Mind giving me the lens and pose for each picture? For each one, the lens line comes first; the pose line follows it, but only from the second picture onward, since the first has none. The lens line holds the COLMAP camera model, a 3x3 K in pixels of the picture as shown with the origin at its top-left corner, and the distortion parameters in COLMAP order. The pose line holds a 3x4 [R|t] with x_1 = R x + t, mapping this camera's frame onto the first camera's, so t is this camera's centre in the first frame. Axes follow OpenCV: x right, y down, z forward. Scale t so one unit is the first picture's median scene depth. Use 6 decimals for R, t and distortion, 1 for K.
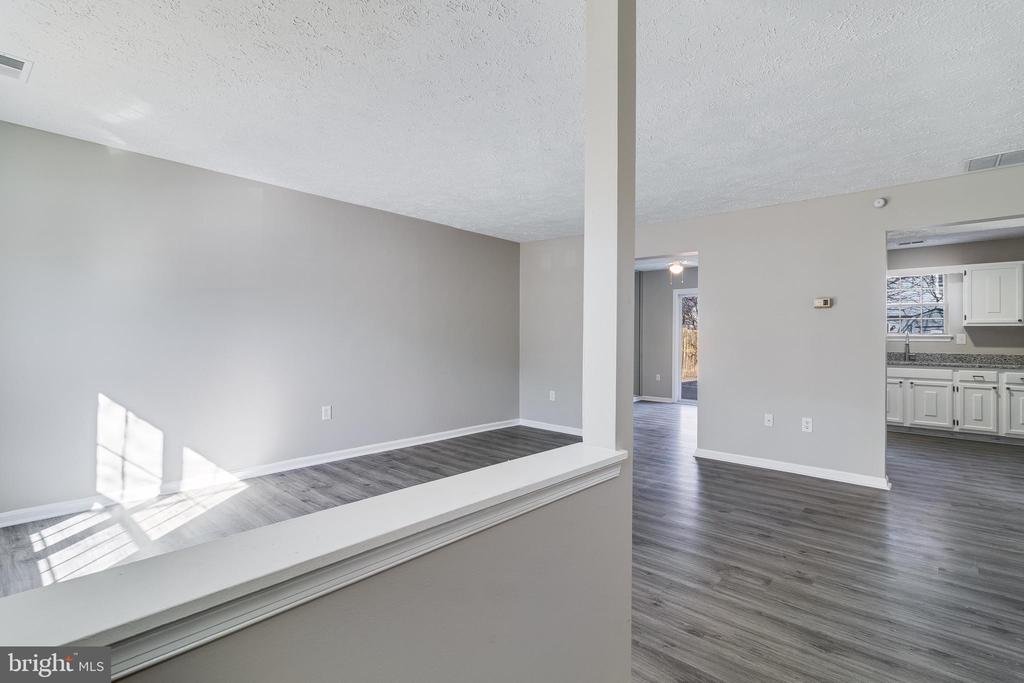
lens RADIAL K [[472.7, 0, 509.0], [0, 472.7, 334.2], [0, 0, 1]] dist [-0.001854, -0.001178]
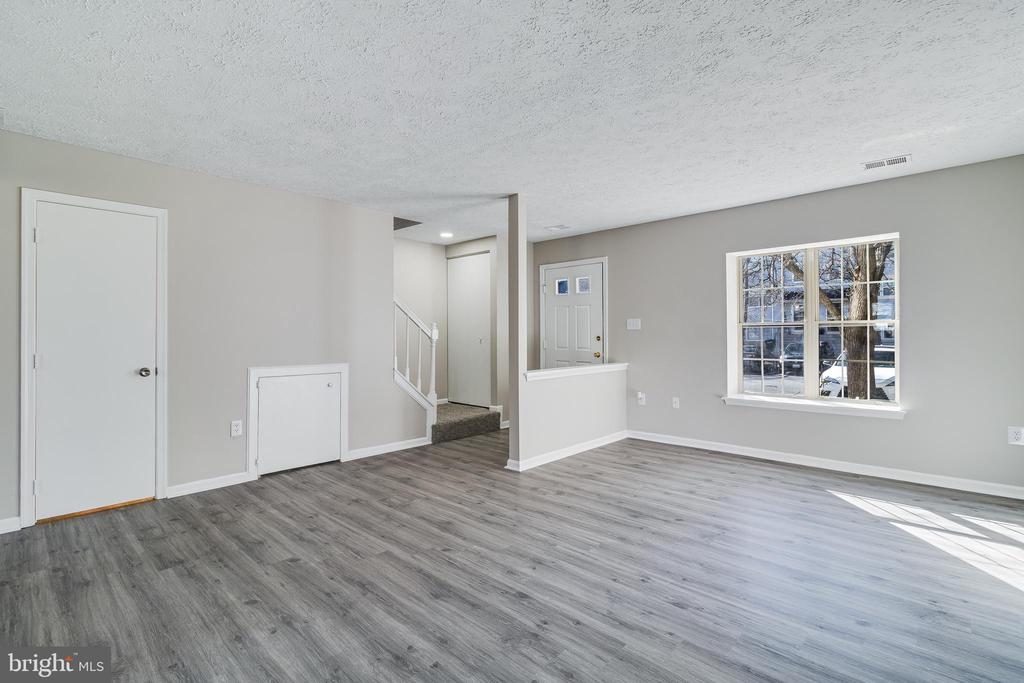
lens RADIAL K [[478.0, 0, 519.5], [0, 478.0, 335.7], [0, 0, 1]] dist [0.001306, -0.000640]
pose [[-0.999962, -0.006792, 0.005402, 0.103499], [-0.006805, 0.999974, -0.002407, 0.012240], [-0.005386, -0.002444, -0.999983, 2.136669]]
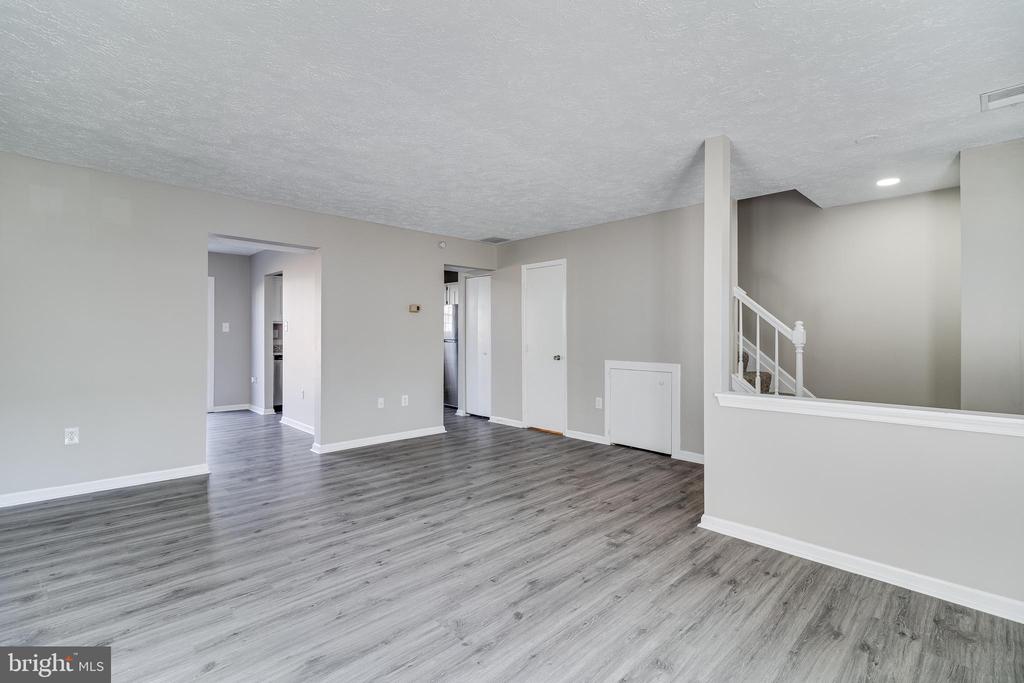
lens RADIAL K [[472.7, 0, 509.0], [0, 472.7, 334.2], [0, 0, 1]] dist [-0.001854, -0.001178]
pose [[0.070670, -0.005564, 0.997484, -1.016250], [-0.006111, 0.999963, 0.006011, -0.004084], [-0.997481, -0.006521, 0.070633, 0.961625]]
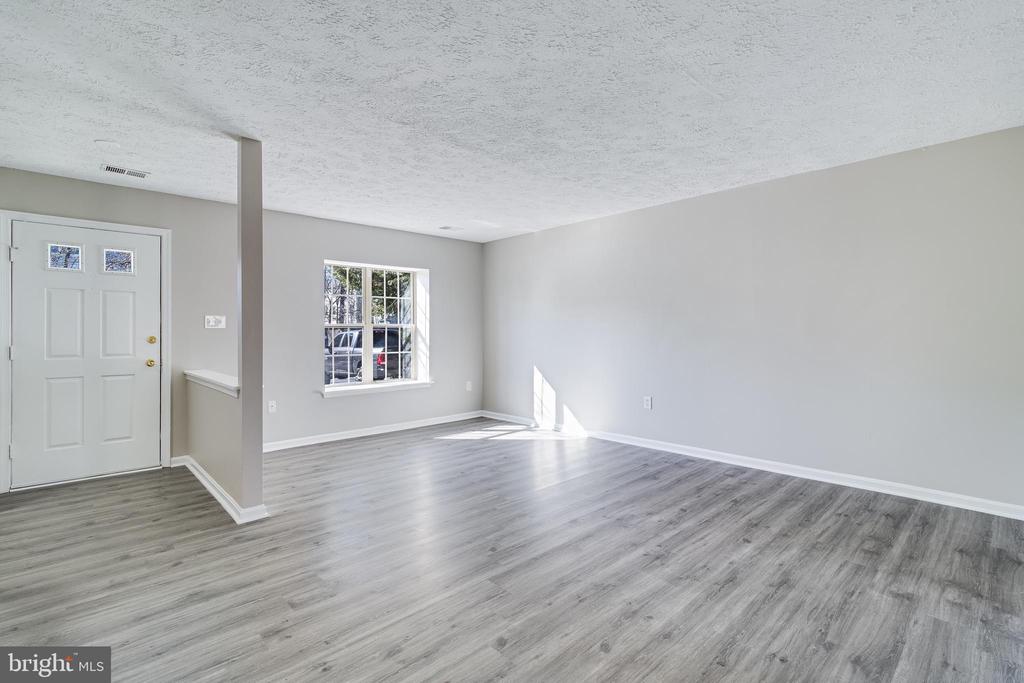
lens RADIAL K [[478.0, 0, 519.5], [0, 478.0, 335.7], [0, 0, 1]] dist [0.001306, -0.000640]
pose [[-0.064322, -0.003523, -0.997923, 1.219291], [0.009333, 0.999948, -0.004132, 0.021449], [0.997886, -0.009580, -0.064285, 1.276974]]
